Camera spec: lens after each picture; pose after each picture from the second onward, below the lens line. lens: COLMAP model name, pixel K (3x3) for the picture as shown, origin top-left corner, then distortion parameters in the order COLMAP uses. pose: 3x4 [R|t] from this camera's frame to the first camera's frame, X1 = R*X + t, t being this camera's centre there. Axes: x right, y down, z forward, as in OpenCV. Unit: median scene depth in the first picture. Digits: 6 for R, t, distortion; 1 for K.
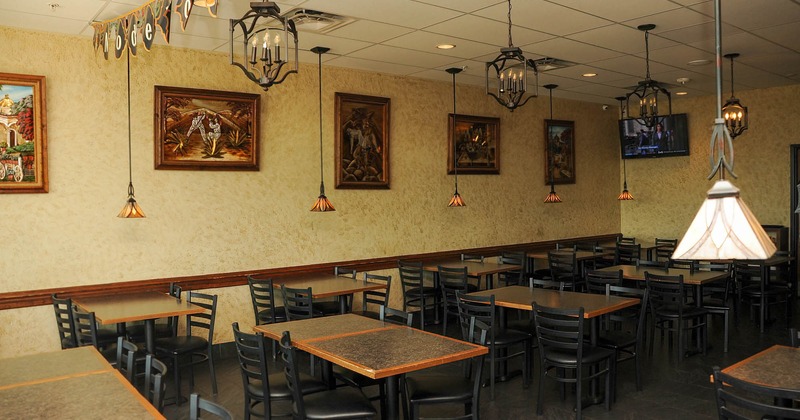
lens RADIAL K [[627.9, 0, 389.0], [0, 627.9, 208.2], [0, 0, 1]] dist [-0.088549, 0.000350]
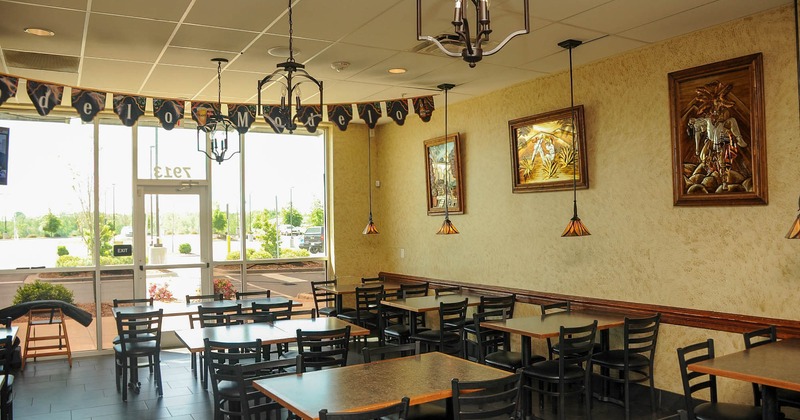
lens RADIAL K [[627.9, 0, 389.0], [0, 627.9, 208.2], [0, 0, 1]] dist [-0.088549, 0.000350]
pose [[-0.151758, -0.000207, -0.988418, 0.687144], [0.000421, 1.000000, -0.000274, -0.029224], [0.988418, -0.000458, -0.151758, 0.804694]]
